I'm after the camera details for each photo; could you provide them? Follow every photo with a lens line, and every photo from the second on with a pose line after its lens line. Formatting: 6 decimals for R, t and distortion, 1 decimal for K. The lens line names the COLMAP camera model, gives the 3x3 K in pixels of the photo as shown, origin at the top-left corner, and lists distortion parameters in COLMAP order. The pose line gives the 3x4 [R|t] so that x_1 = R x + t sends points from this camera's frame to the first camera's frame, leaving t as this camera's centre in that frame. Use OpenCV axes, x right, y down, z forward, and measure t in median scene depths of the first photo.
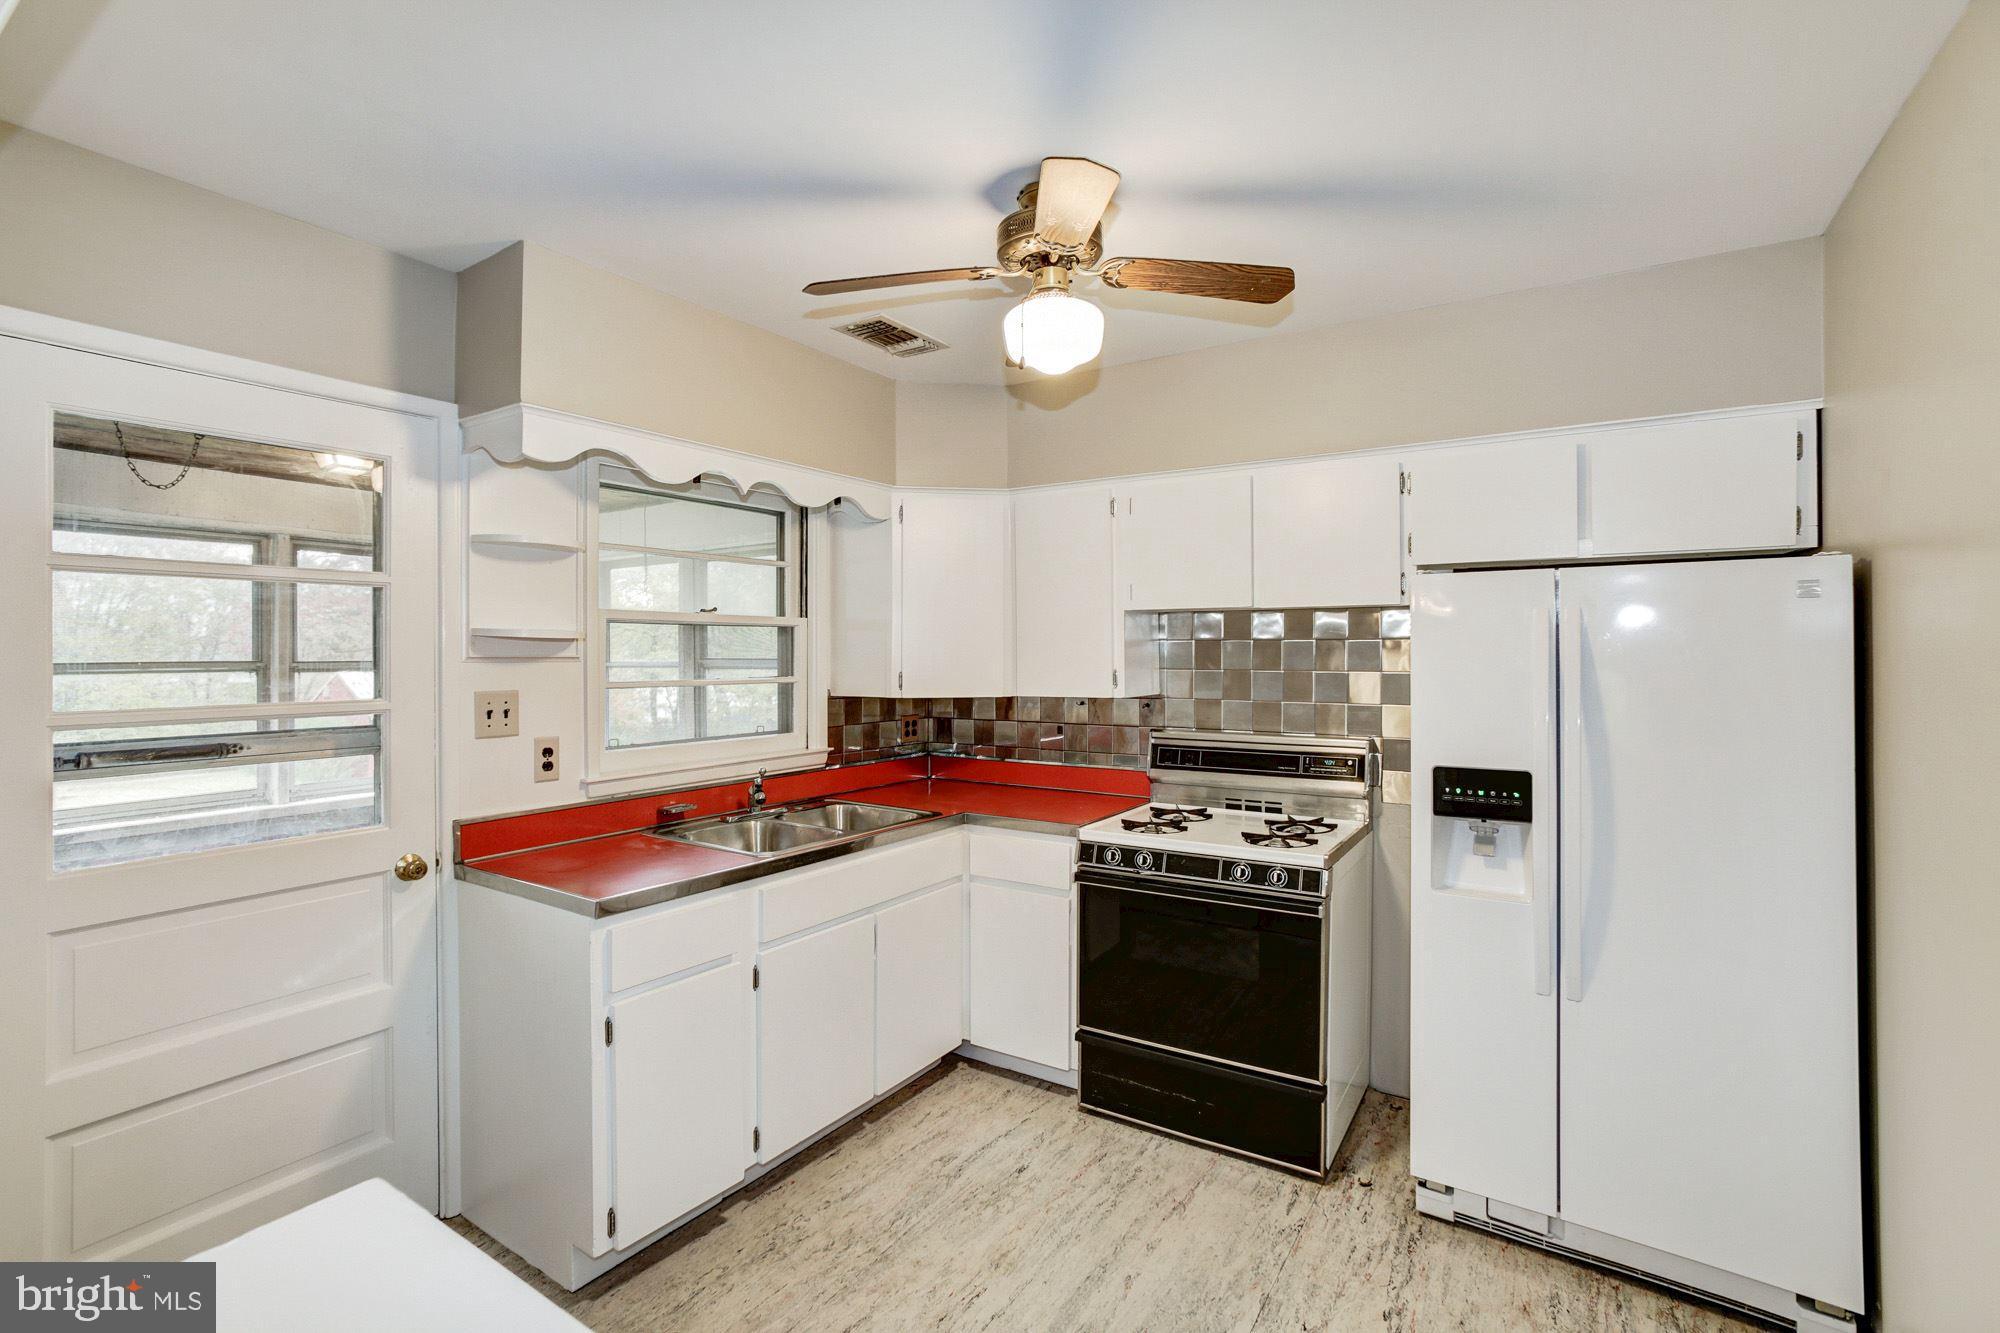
lens RADIAL K [[929.4, 0, 1003.0], [0, 929.4, 657.0], [0, 0, 1]] dist [-0.063270, 0.034914]
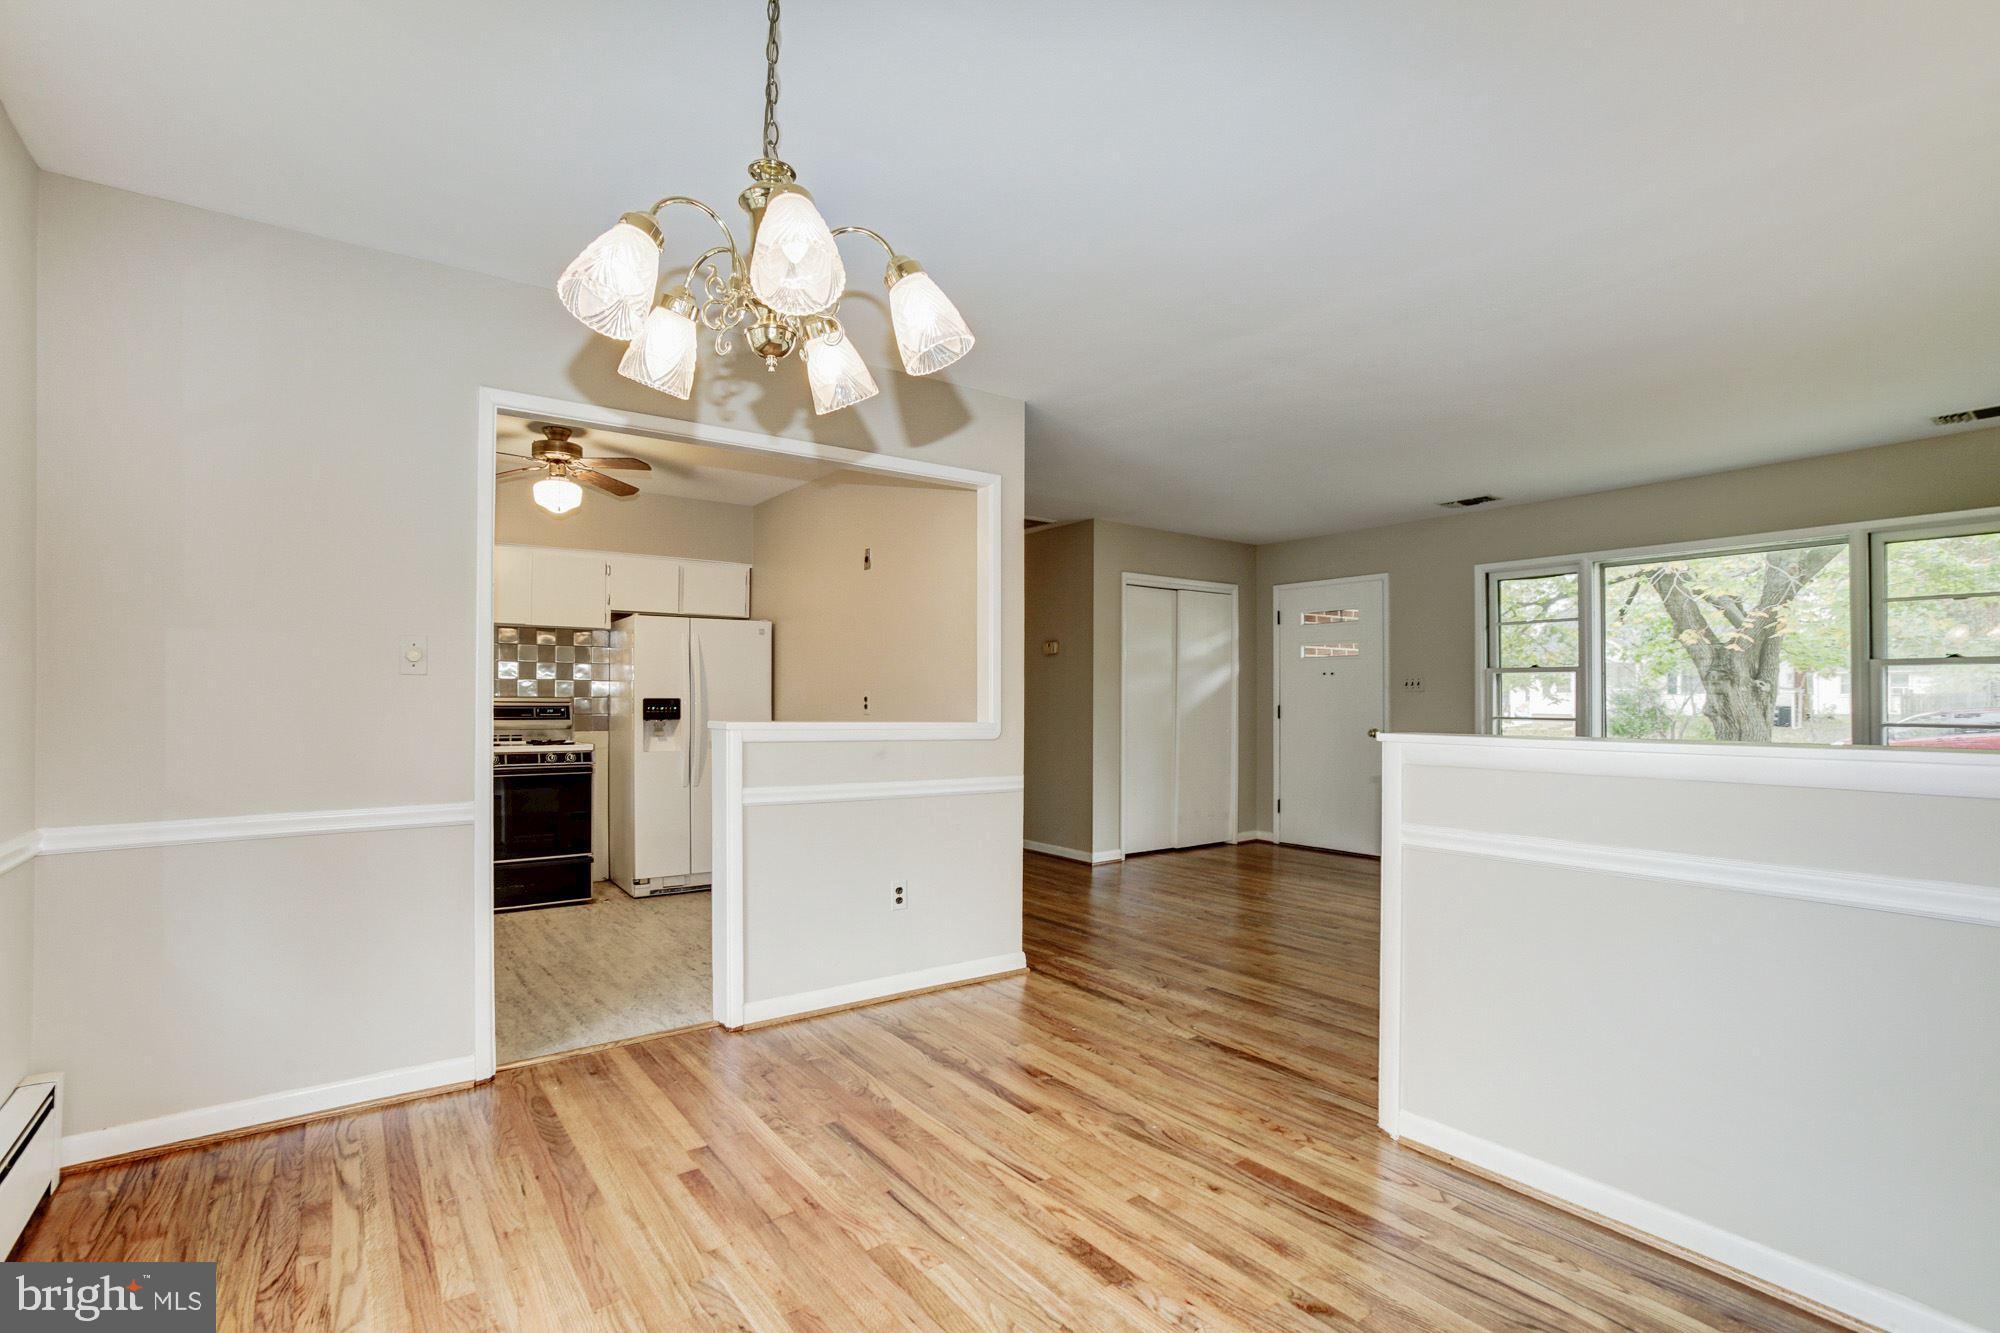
lens RADIAL K [[918.6, 0, 956.9], [0, 918.6, 708.2], [0, 0, 1]] dist [-0.033172, 0.022852]
pose [[0.383999, -0.004982, 0.923320, -1.365212], [-0.002943, 0.999974, 0.006620, 0.124146], [-0.923329, -0.005259, 0.383974, -0.626812]]
